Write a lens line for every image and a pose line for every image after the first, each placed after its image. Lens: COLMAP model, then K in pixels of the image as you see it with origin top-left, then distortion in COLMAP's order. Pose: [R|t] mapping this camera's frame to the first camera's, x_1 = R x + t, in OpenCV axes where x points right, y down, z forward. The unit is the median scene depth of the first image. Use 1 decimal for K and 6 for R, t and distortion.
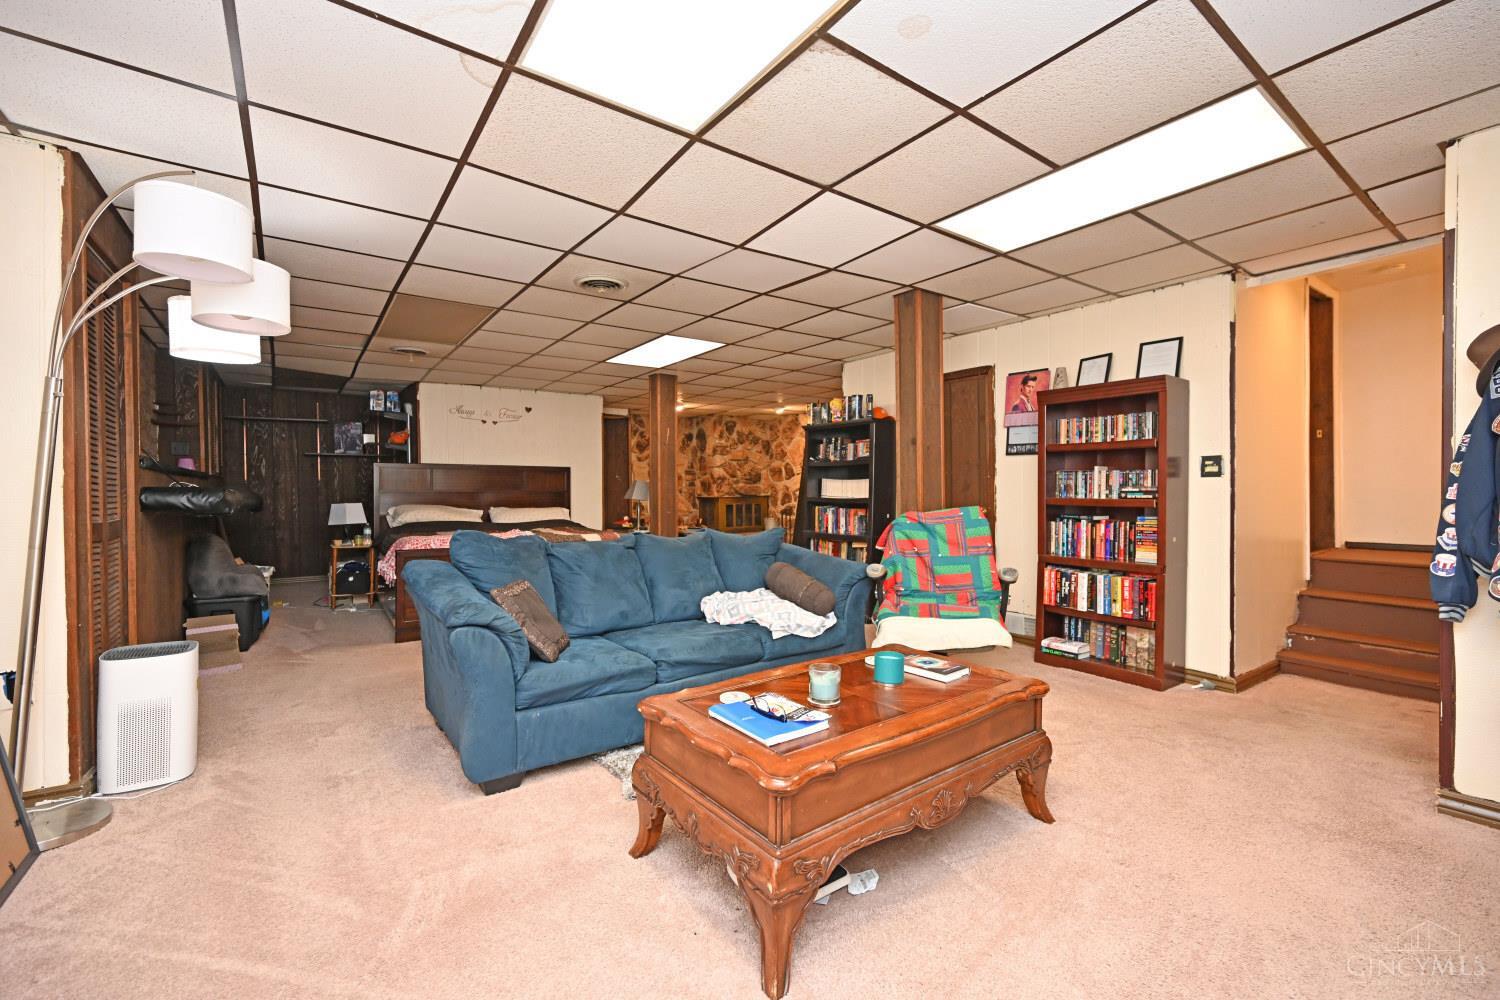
lens RADIAL K [[597.7, 0, 745.3], [0, 597.7, 500.5], [0, 0, 1]] dist [-0.001638, 0.000129]
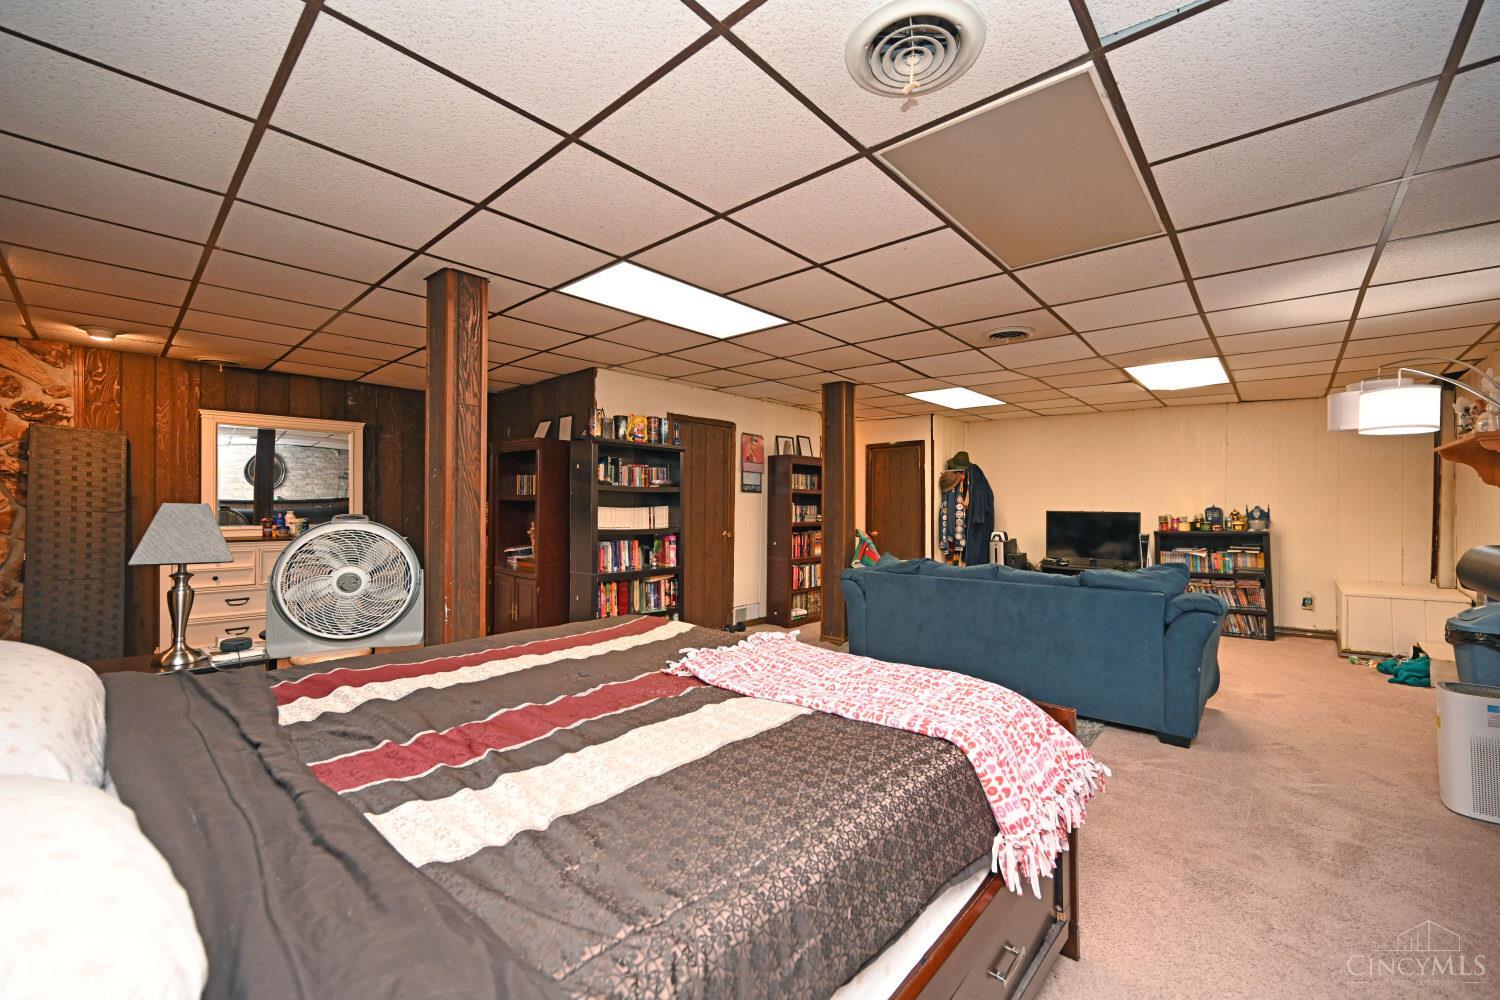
lens RADIAL K [[597.7, 0, 741.2], [0, 597.7, 505.8], [0, 0, 1]] dist [-0.001638, 0.000129]
pose [[-0.185185, -0.002230, 0.982701, -0.601565], [0.011696, 0.999922, 0.004473, -0.033394], [-0.982634, 0.012322, -0.185145, 0.836055]]
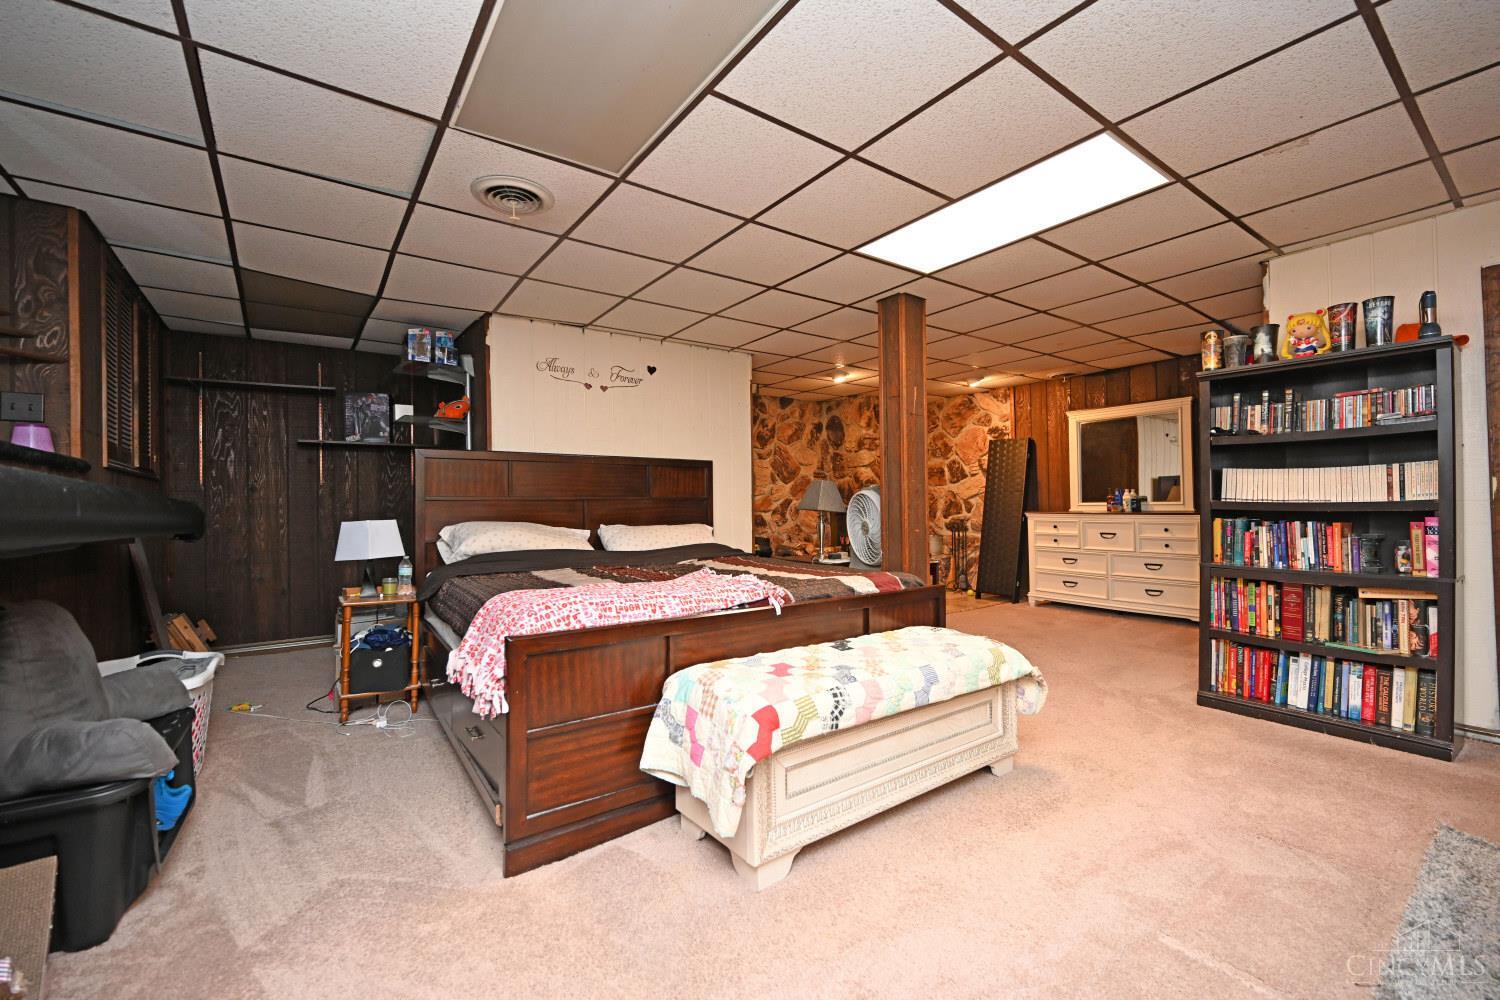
lens RADIAL K [[597.7, 0, 746.7], [0, 597.7, 498.6], [0, 0, 1]] dist [-0.001638, 0.000129]
pose [[0.999953, -0.008834, -0.004039, -0.276466], [0.008727, 0.999629, -0.025815, 0.001609], [0.004265, 0.025779, 0.999659, 0.393565]]
